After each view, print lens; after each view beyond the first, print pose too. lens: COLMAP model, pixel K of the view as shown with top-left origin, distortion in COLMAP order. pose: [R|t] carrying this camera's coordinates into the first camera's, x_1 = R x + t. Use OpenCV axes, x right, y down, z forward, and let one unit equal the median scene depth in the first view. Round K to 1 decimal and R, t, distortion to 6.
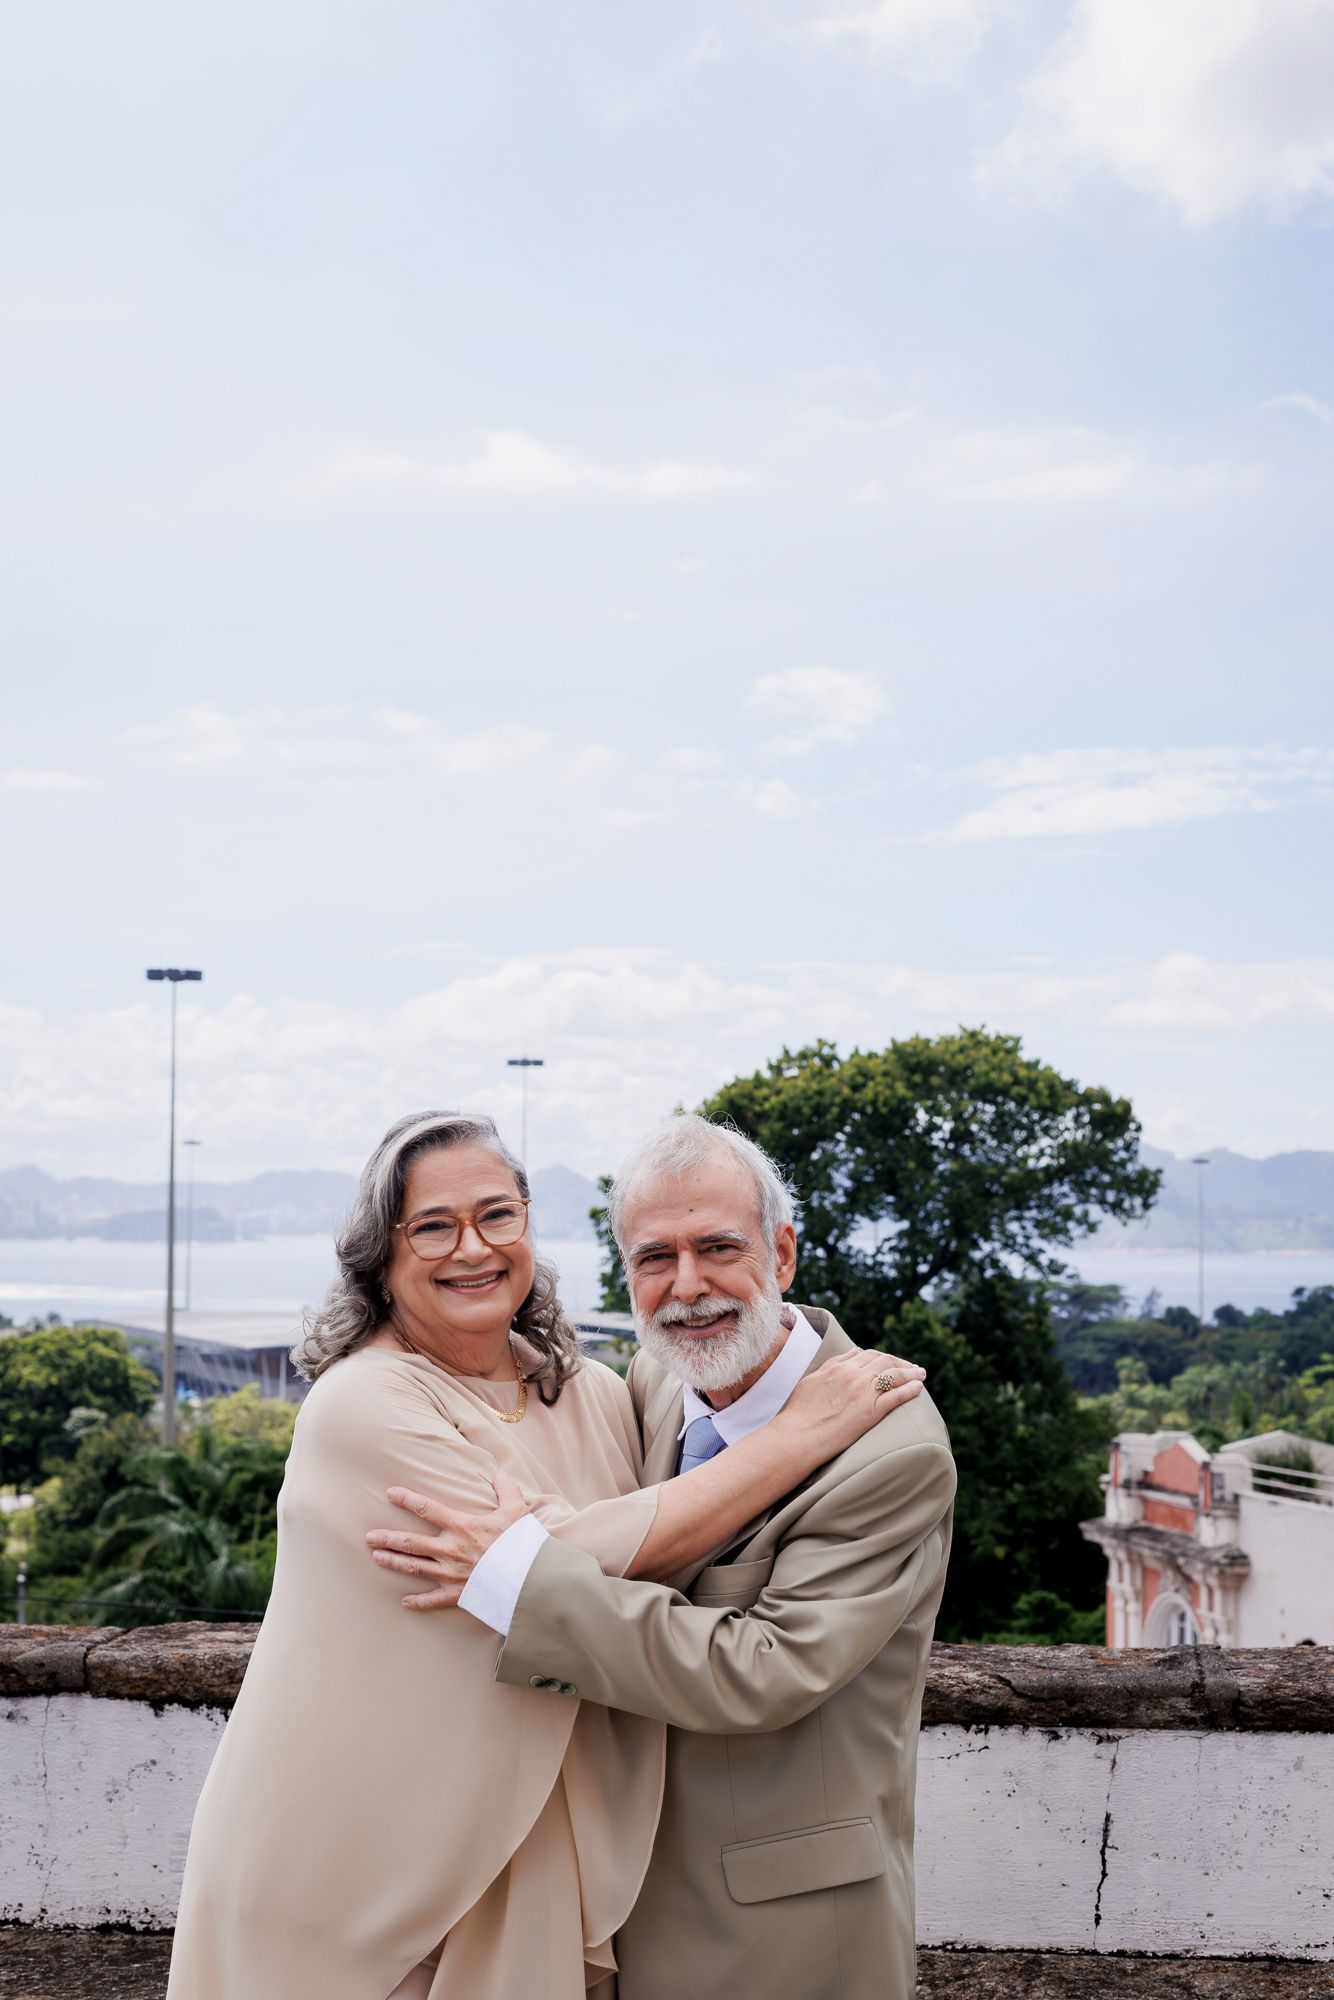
lens RADIAL K [[2938.5, 0, 637.0], [0, 2938.5, 995.2], [0, 0, 1]] dist [0.047879, -0.353335]
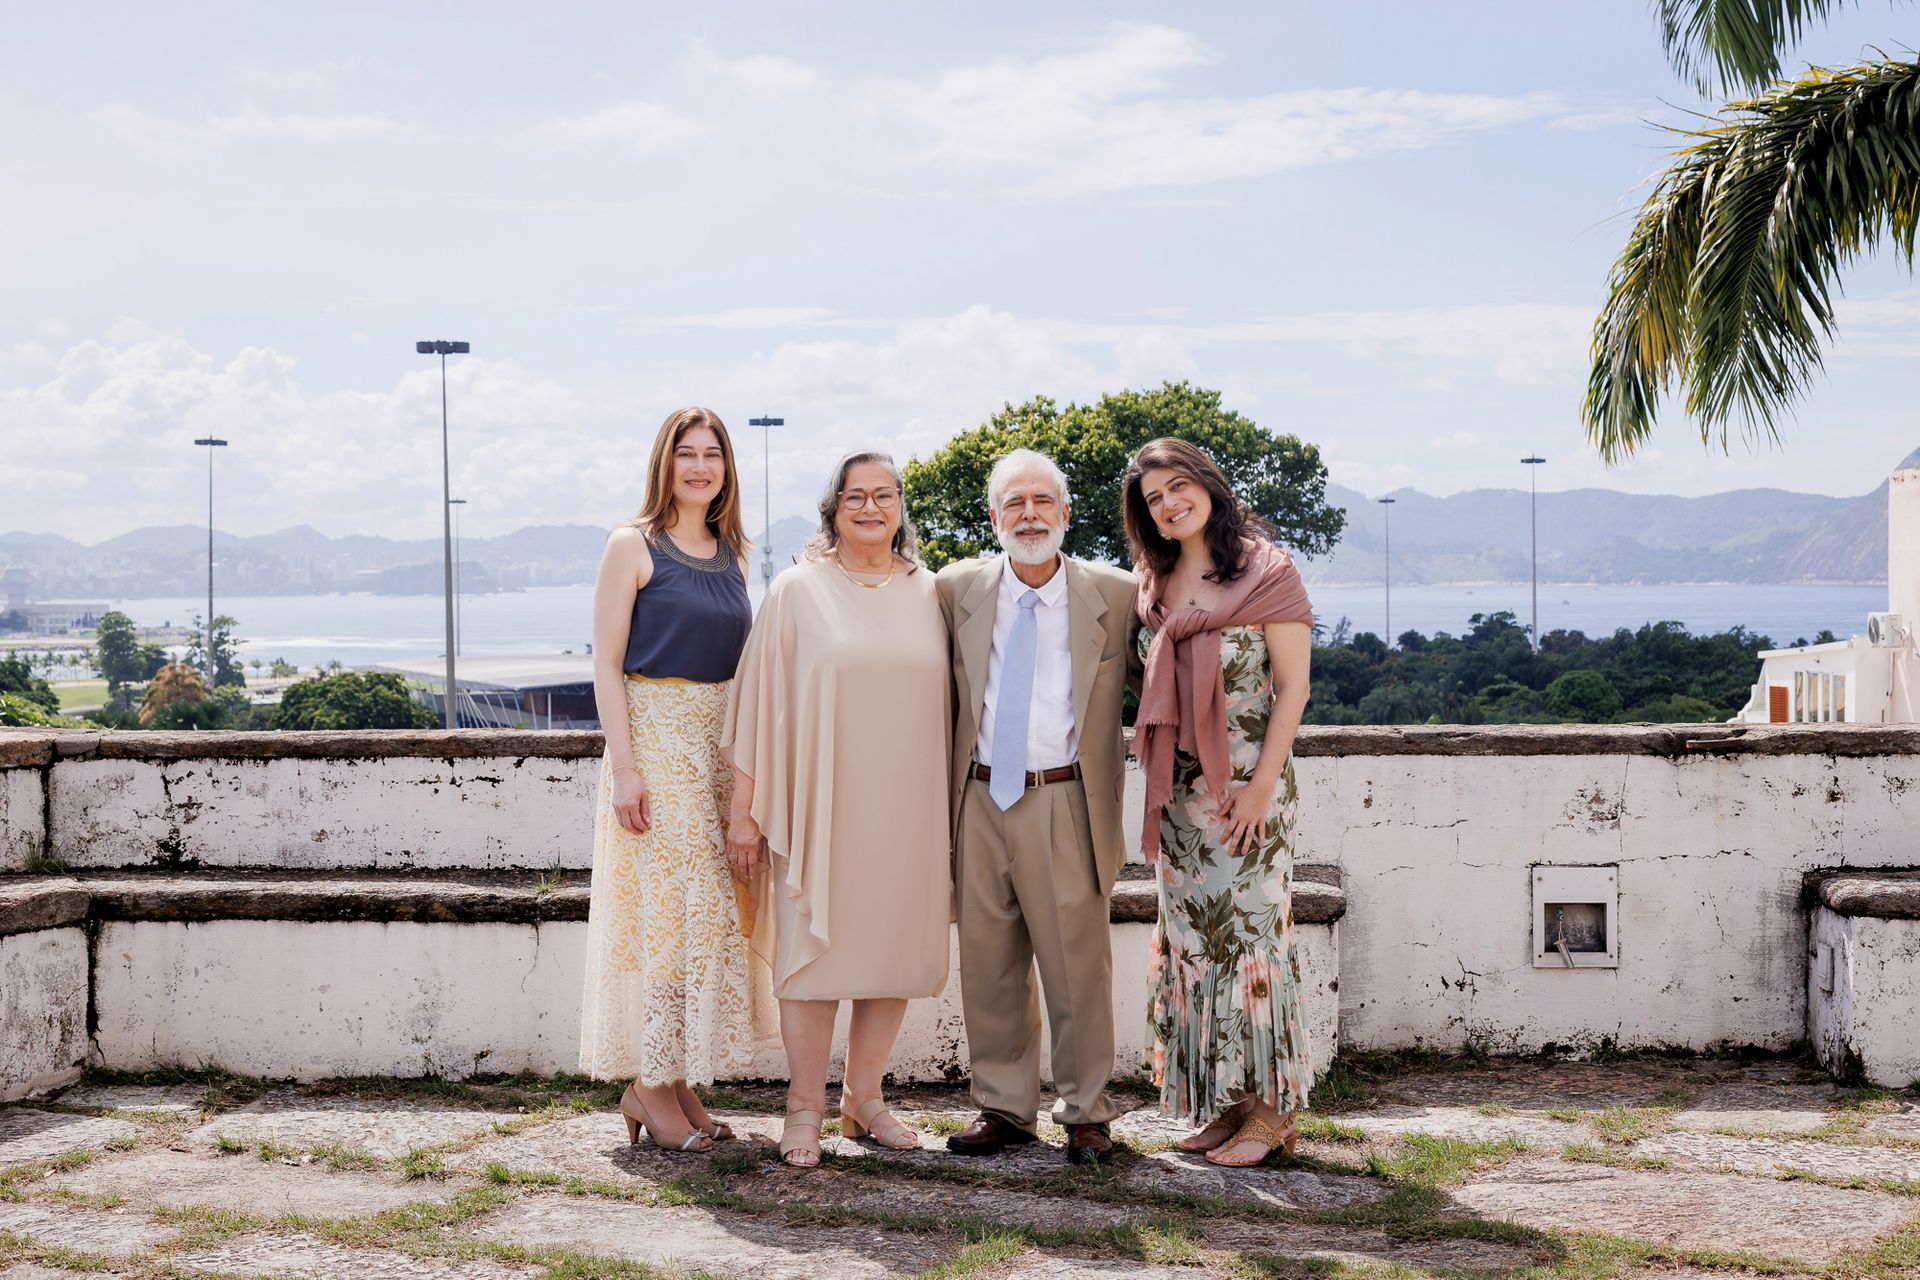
lens RADIAL K [[3065.4, 0, 924.7], [0, 3065.4, 643.2], [0, 0, 1]] dist [-0.010070, -0.040647]
pose [[0.999501, -0.019440, 0.024912, -0.011301], [0.016919, 0.995071, 0.097714, -0.006265], [-0.026688, -0.097244, 0.994903, -0.157426]]
